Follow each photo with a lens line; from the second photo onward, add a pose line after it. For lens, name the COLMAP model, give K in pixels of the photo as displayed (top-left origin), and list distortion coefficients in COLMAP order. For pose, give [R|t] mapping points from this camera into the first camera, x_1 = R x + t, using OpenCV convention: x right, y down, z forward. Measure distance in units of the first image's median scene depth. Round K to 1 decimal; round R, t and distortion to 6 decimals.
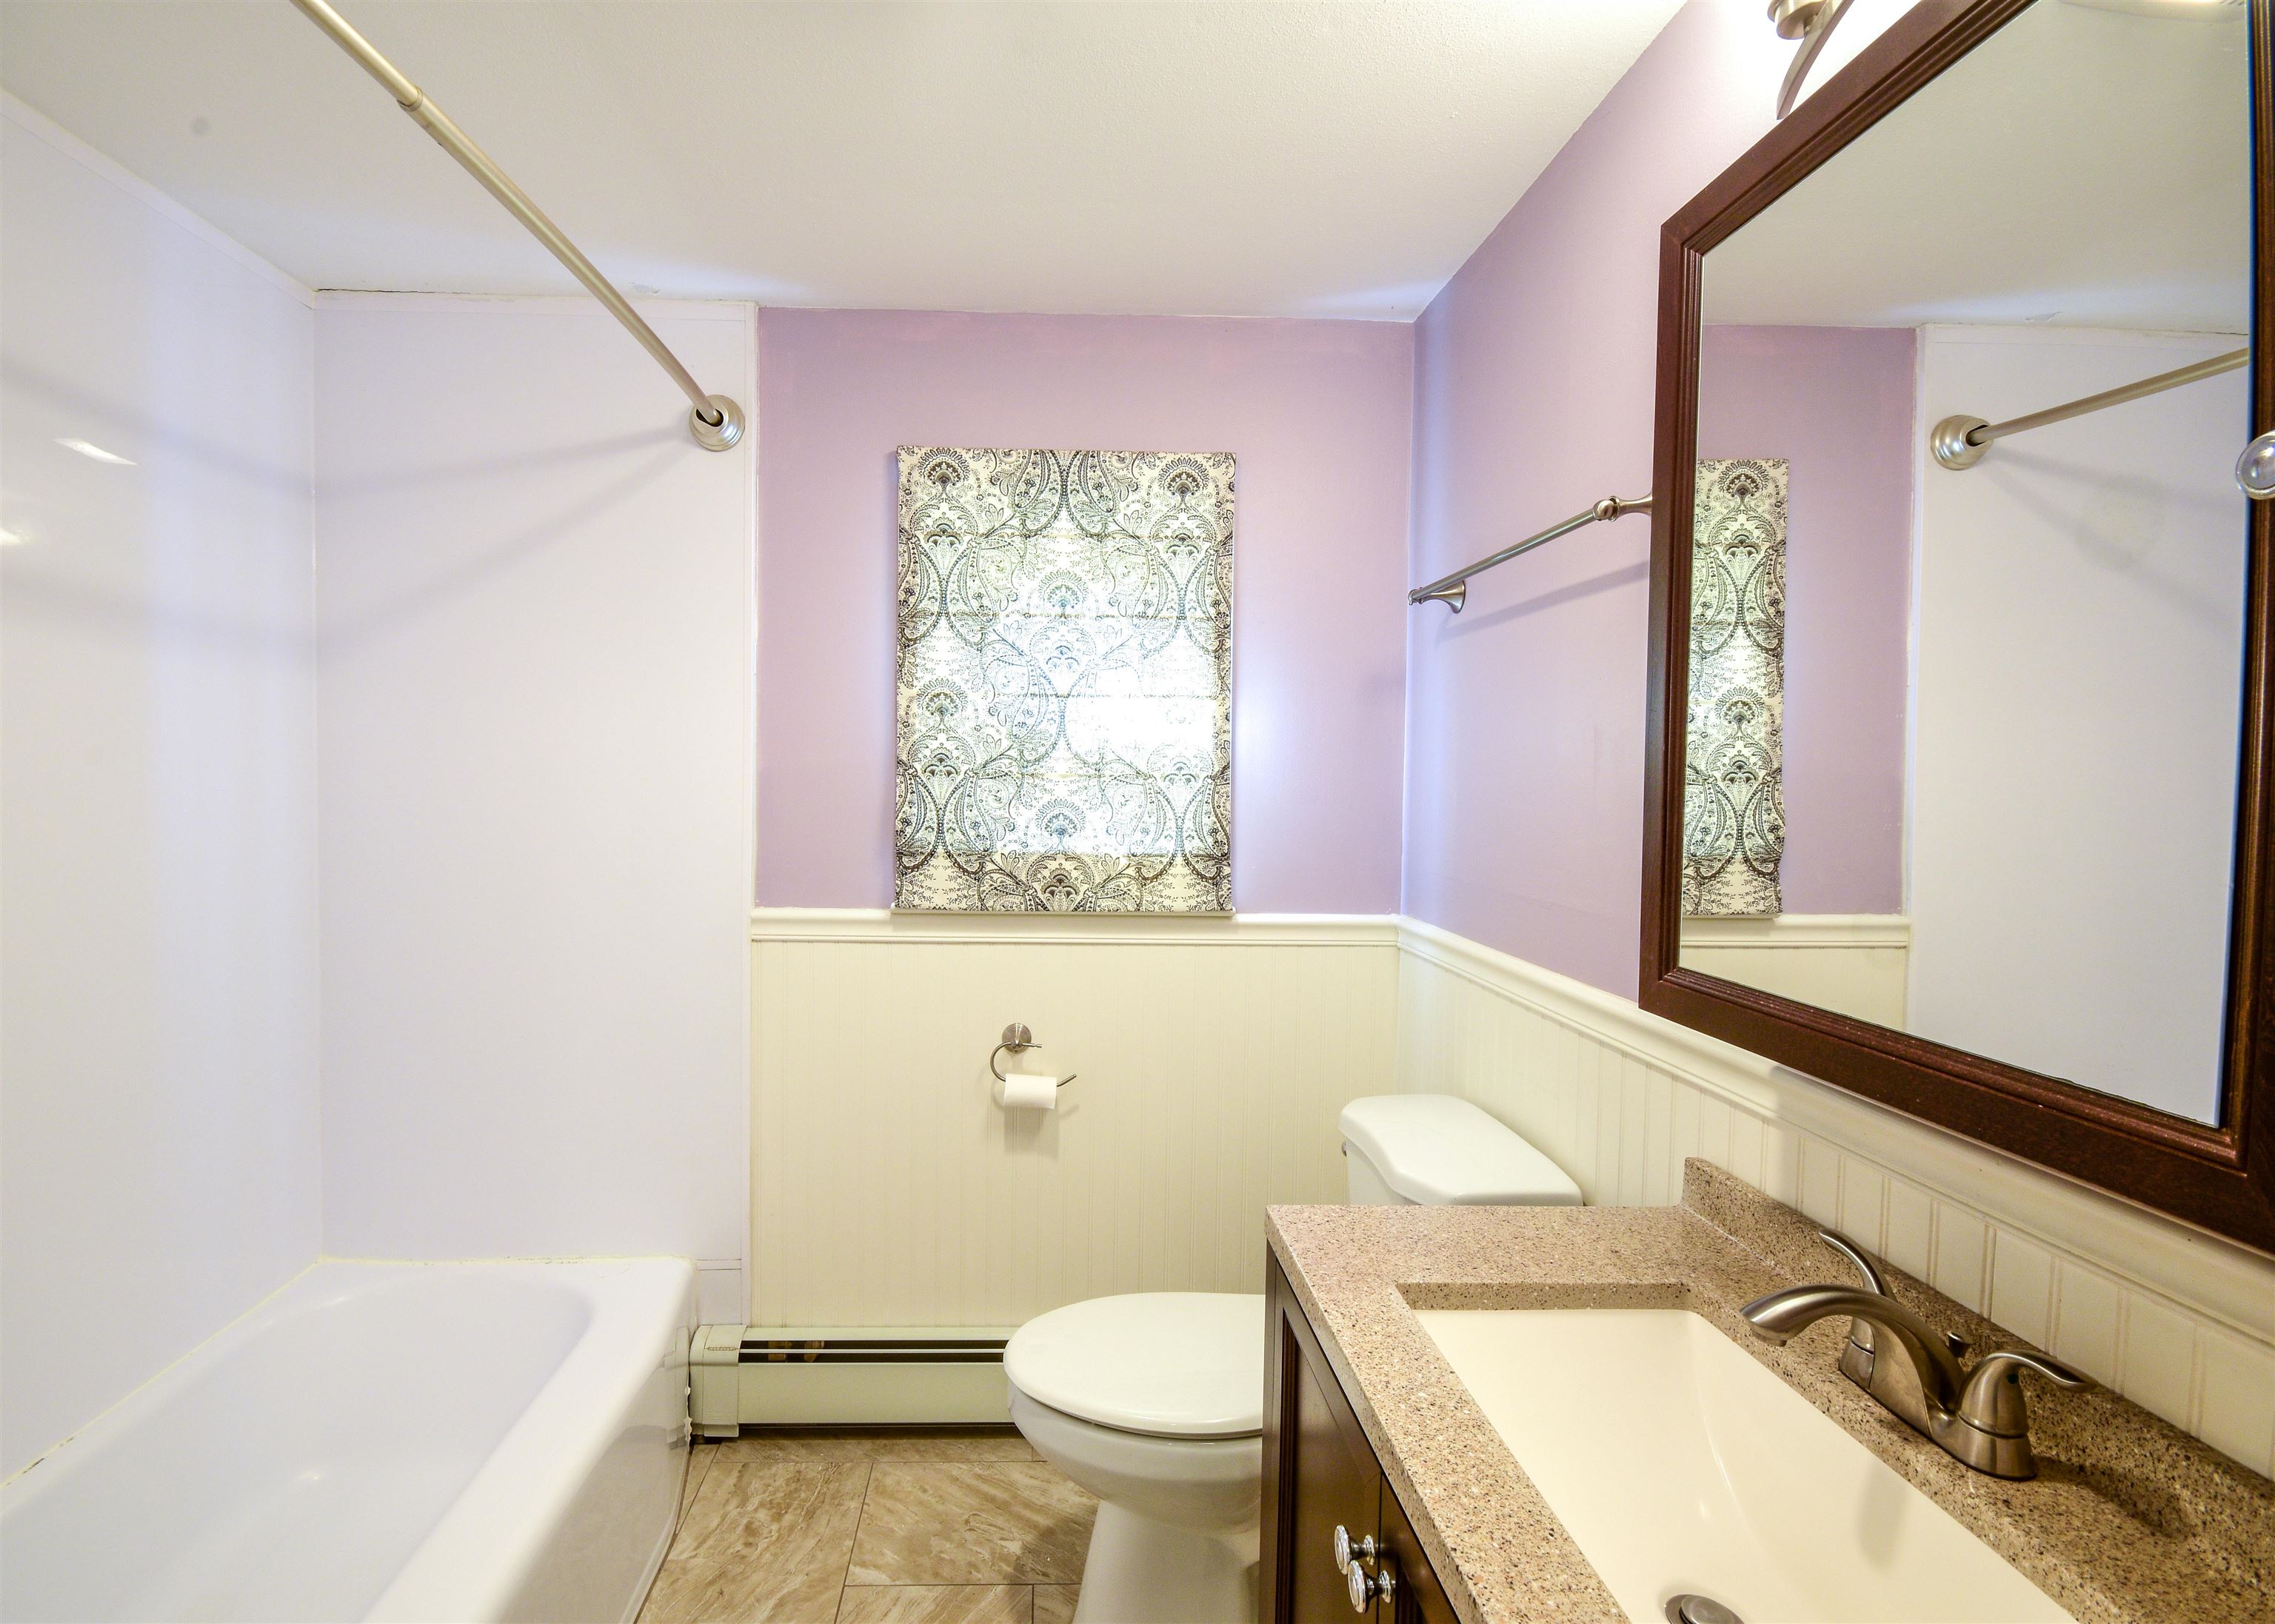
lens RADIAL K [[1040.8, 0, 1137.5], [0, 1040.8, 812.0], [0, 0, 1]] dist [0.000191, 0.000905]
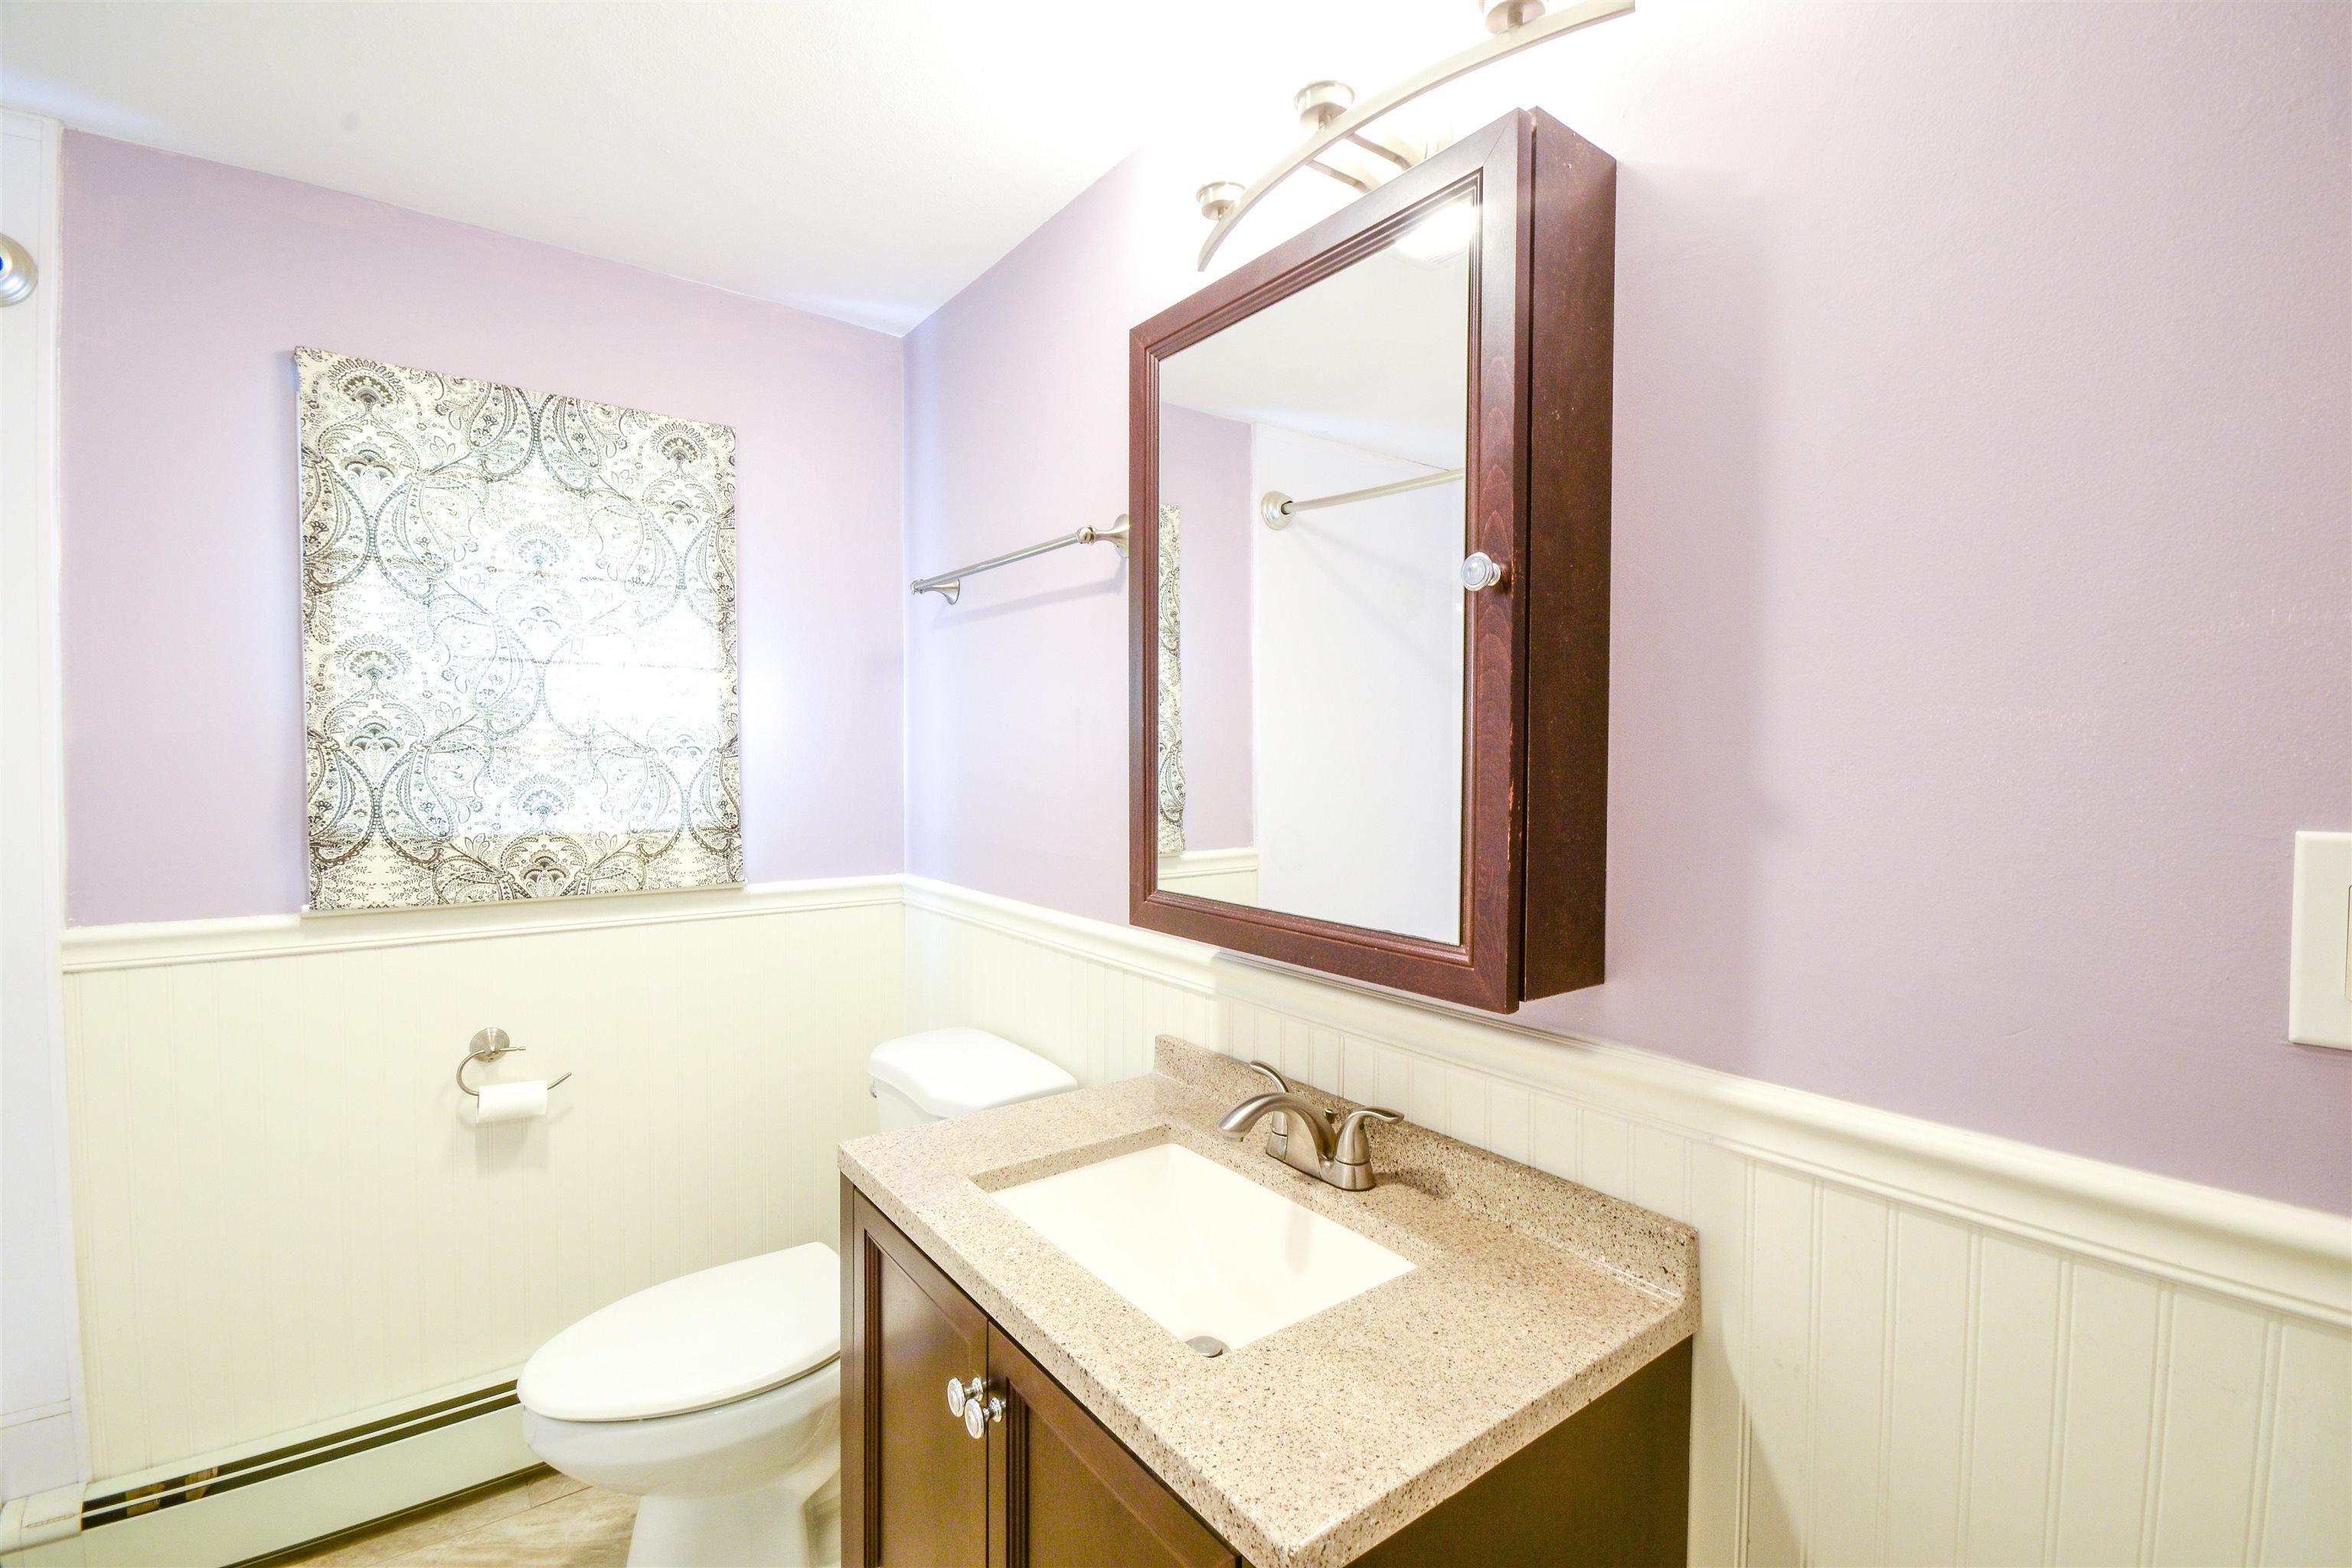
lens RADIAL K [[1043.3, 0, 1176.0], [0, 1043.3, 784.0], [0, 0, 1]] dist [0.028356, -0.017943]
pose [[0.814763, -0.023906, 0.579300, -0.155338], [0.024435, 0.999678, 0.006888, 0.003177], [-0.579278, 0.008543, 0.815085, -0.072749]]
